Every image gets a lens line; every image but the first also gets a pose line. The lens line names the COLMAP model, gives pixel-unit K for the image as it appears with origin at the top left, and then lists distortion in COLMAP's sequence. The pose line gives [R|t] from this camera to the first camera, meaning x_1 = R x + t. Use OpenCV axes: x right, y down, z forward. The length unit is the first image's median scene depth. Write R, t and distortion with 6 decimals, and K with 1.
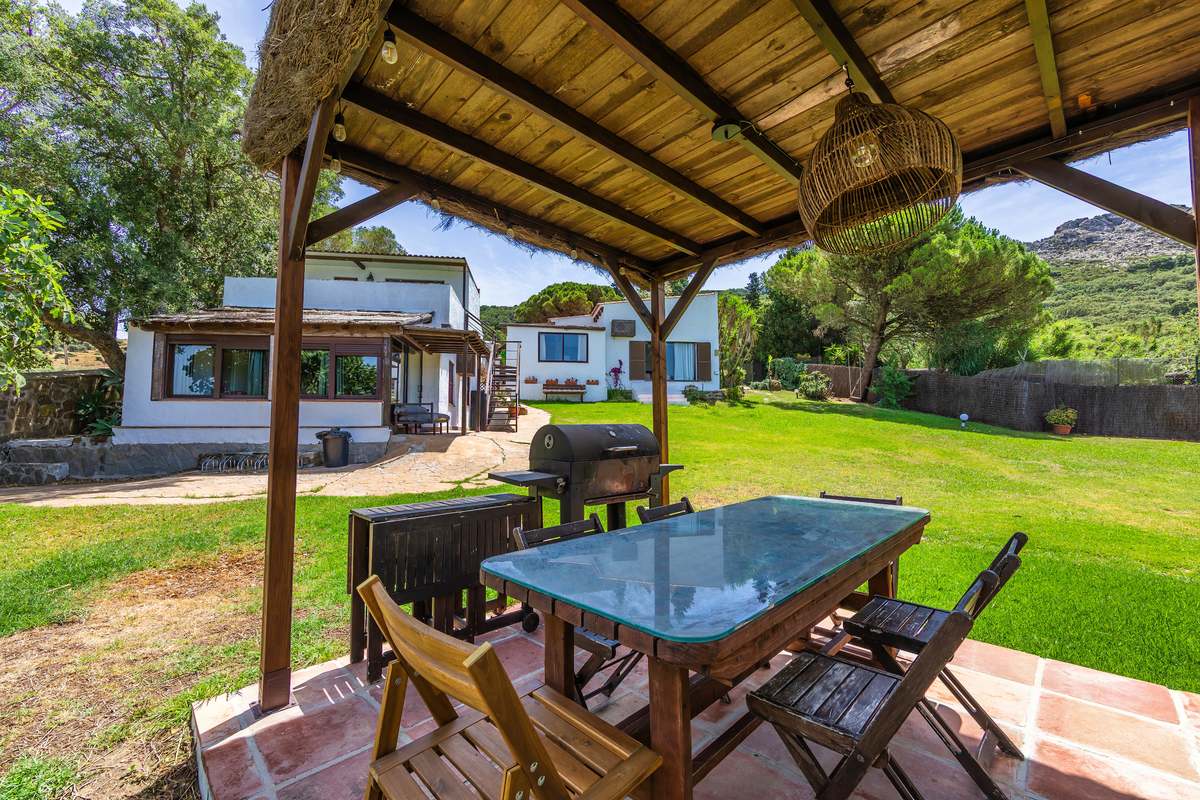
lens RADIAL K [[477.8, 0, 598.0], [0, 477.8, 401.3], [0, 0, 1]] dist [-0.001563, -0.000354]
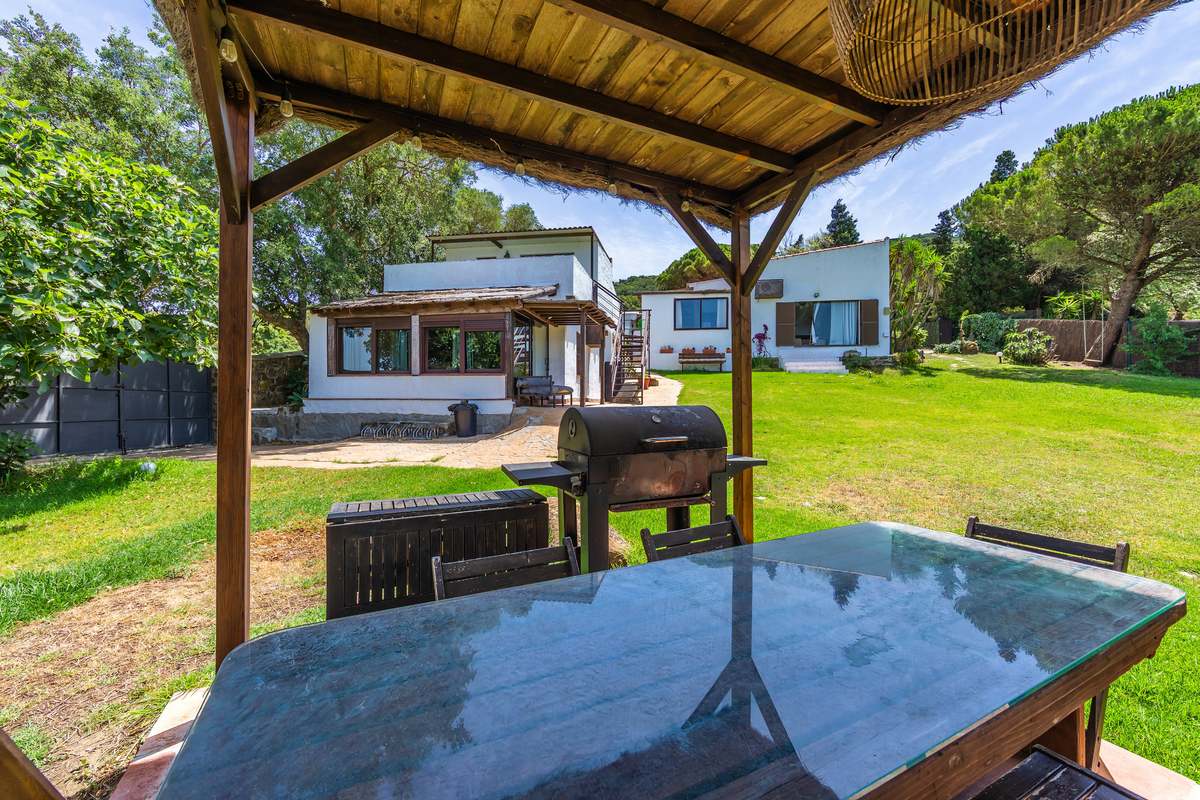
lens RADIAL K [[477.8, 0, 598.0], [0, 477.8, 401.3], [0, 0, 1]] dist [-0.001563, -0.000354]
pose [[0.951513, 0.005554, -0.307559, 0.040278], [0.014071, 0.998005, 0.061555, -0.002342], [0.307287, -0.062898, 0.949536, 0.053907]]
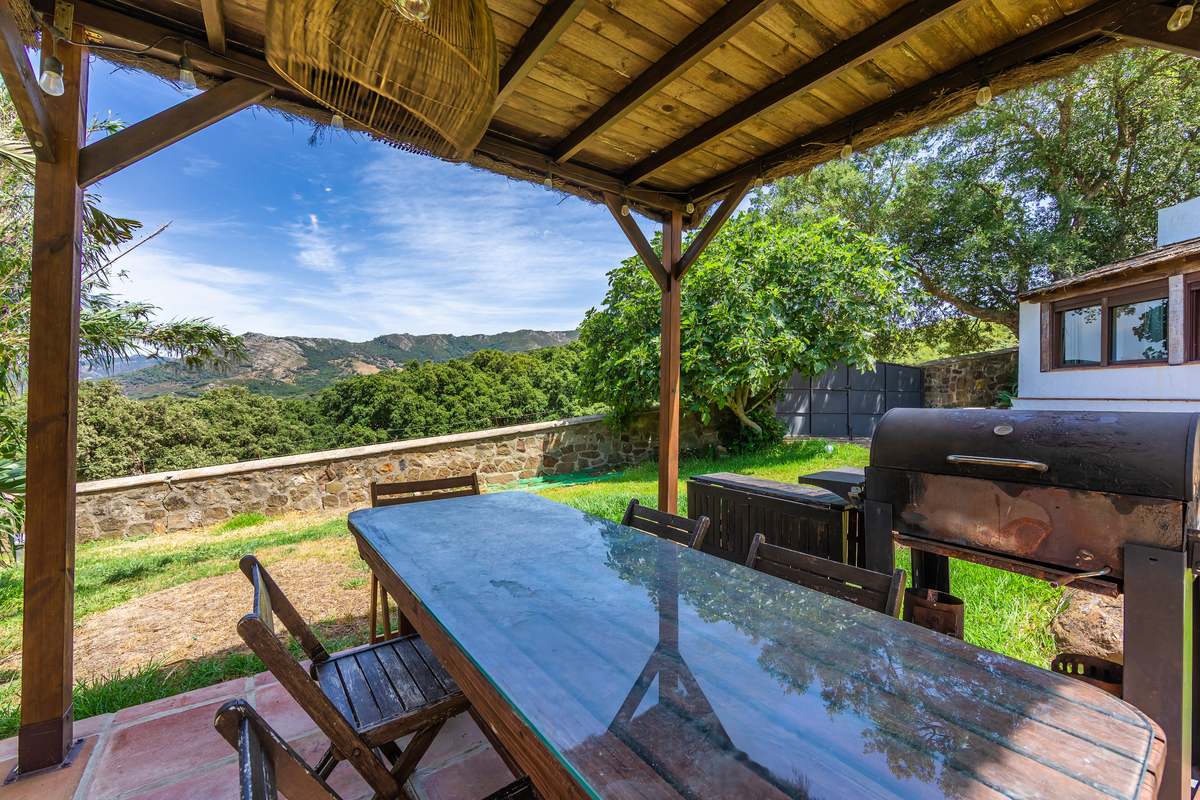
lens RADIAL K [[484.2, 0, 582.2], [0, 484.2, 400.3], [0, 0, 1]] dist [-0.003234, -0.000451]
pose [[-0.161304, 0.015298, -0.986786, 0.134537], [0.046945, 0.998867, 0.007812, 0.002845], [0.985788, -0.045064, -0.161840, 0.147518]]
